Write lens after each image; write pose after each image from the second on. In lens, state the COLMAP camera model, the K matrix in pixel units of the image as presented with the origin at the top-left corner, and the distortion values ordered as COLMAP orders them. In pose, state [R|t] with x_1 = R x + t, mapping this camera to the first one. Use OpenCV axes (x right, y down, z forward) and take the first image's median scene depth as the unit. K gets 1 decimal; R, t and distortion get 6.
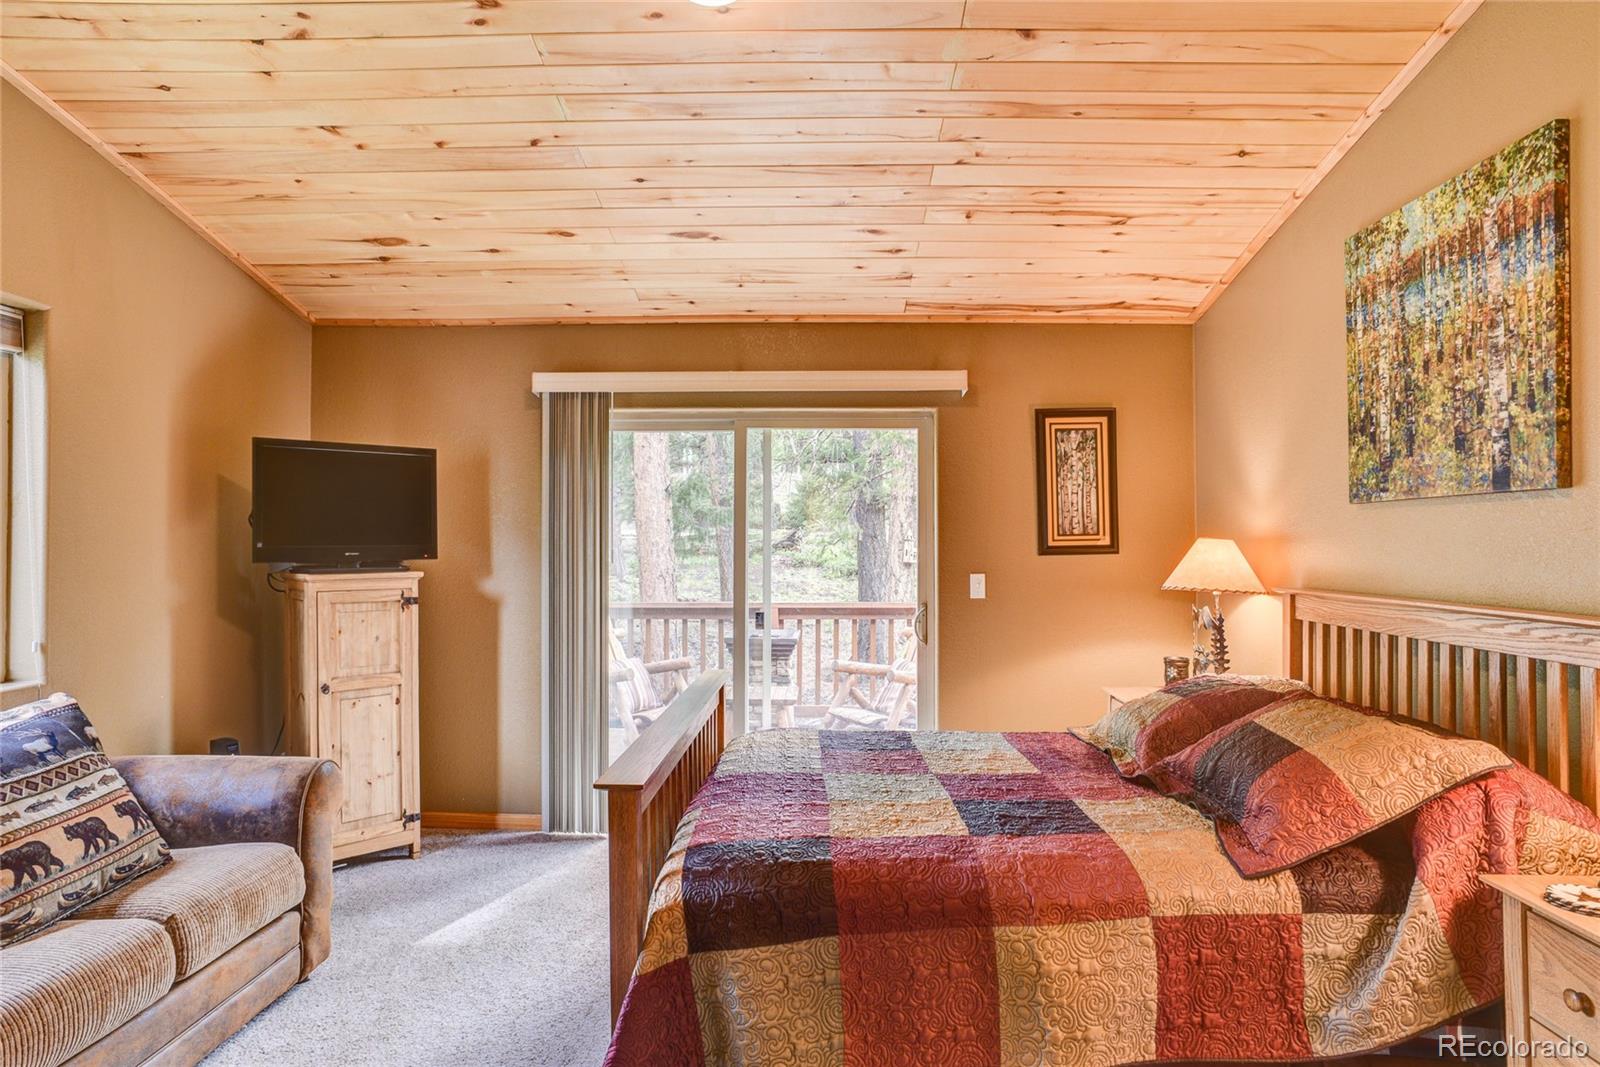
lens RADIAL K [[943.9, 0, 800.0], [0, 943.9, 533.5], [0, 0, 1]] dist [-0.091373, 0.063725]
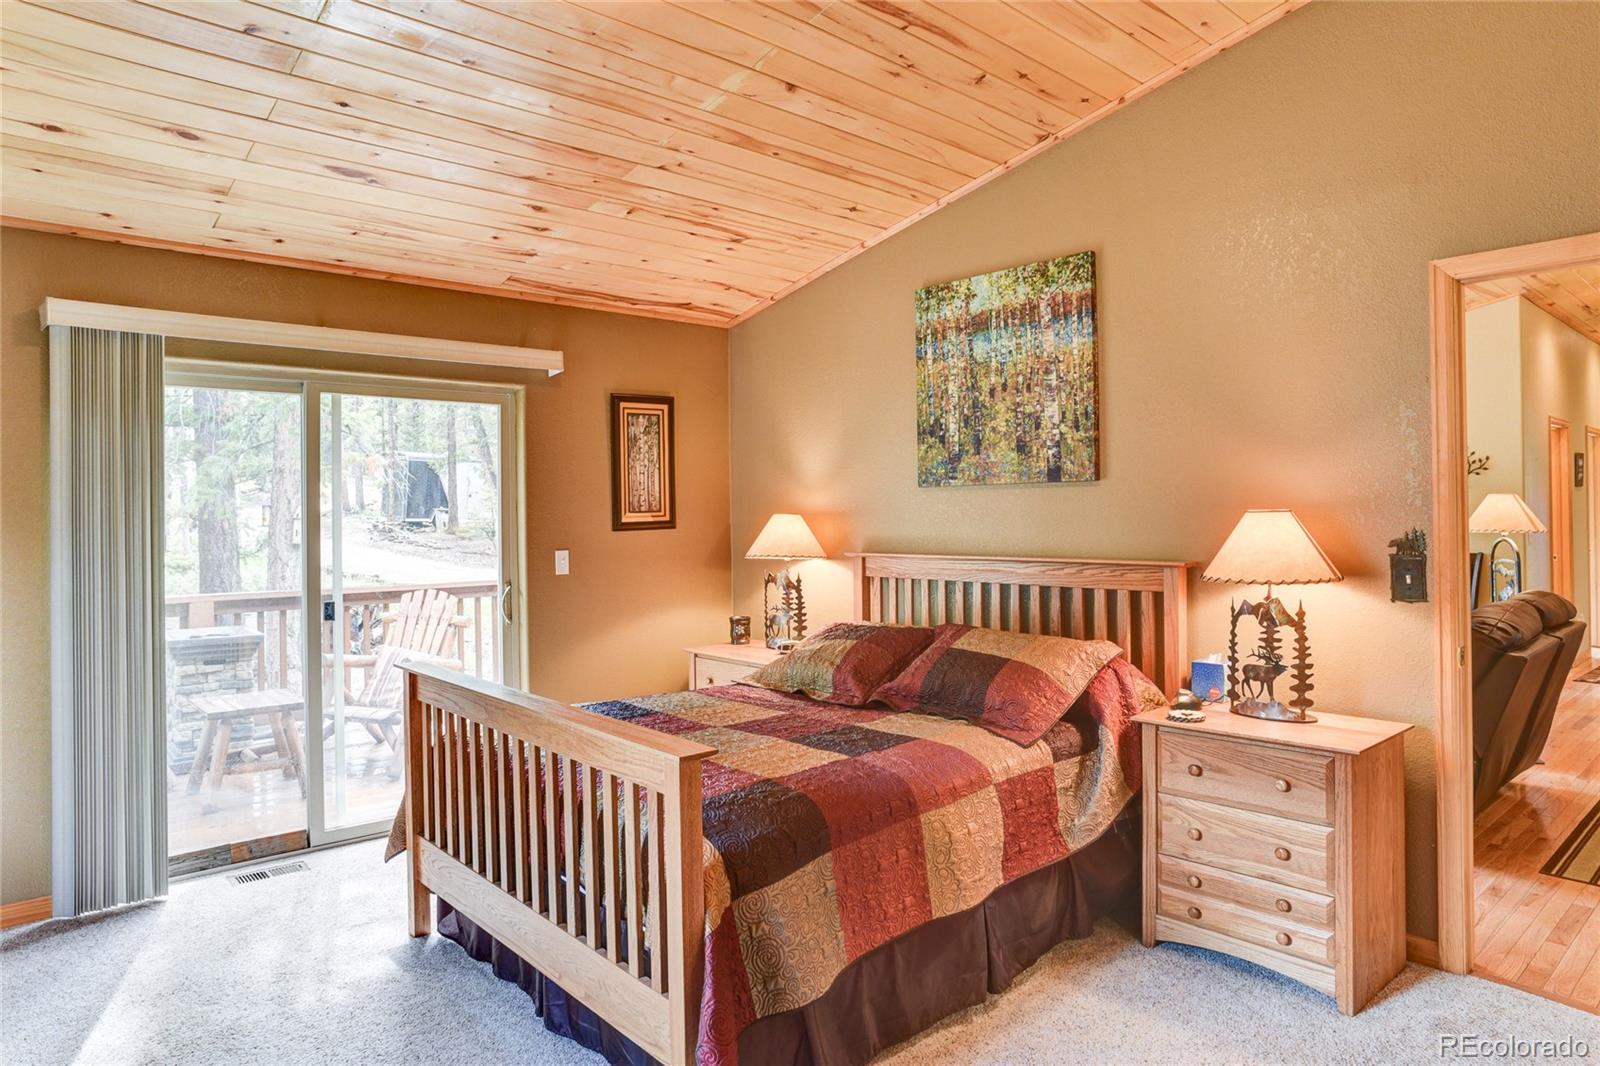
lens RADIAL K [[972.4, 0, 798.7], [0, 972.4, 518.2], [0, 0, 1]] dist [-0.097055, 0.071765]
pose [[0.738589, -0.012150, 0.674046, -0.530501], [0.005792, 0.999915, 0.011678, -0.005094], [-0.674131, -0.004721, 0.738597, 0.079047]]
